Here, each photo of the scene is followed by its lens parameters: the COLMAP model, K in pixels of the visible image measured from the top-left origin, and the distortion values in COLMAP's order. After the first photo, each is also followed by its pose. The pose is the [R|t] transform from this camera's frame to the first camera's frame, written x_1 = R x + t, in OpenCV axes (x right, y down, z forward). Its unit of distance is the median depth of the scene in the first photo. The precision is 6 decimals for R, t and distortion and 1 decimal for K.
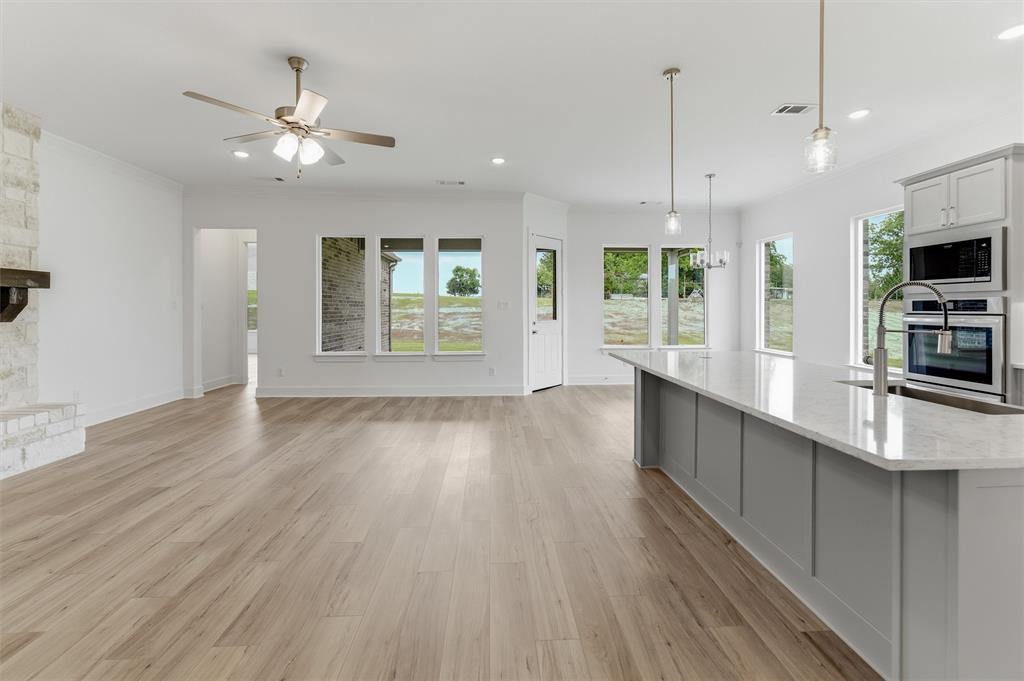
lens RADIAL K [[441.0, 0, 511.4], [0, 441.0, 314.4], [0, 0, 1]] dist [0.001569, -0.000275]
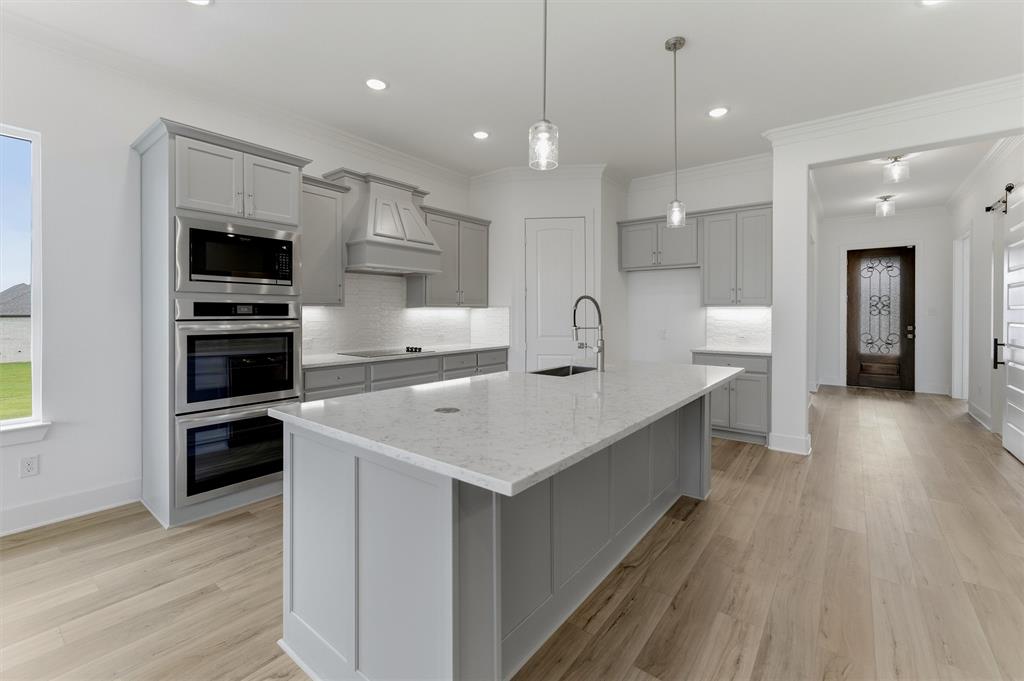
lens RADIAL K [[441.0, 0, 511.4], [0, 441.0, 314.4], [0, 0, 1]] dist [0.001569, -0.000275]
pose [[-0.761130, 0.001979, 0.648596, 0.164623], [0.011523, 0.999879, 0.010472, -0.038381], [-0.648497, 0.015445, -0.761061, 3.649588]]
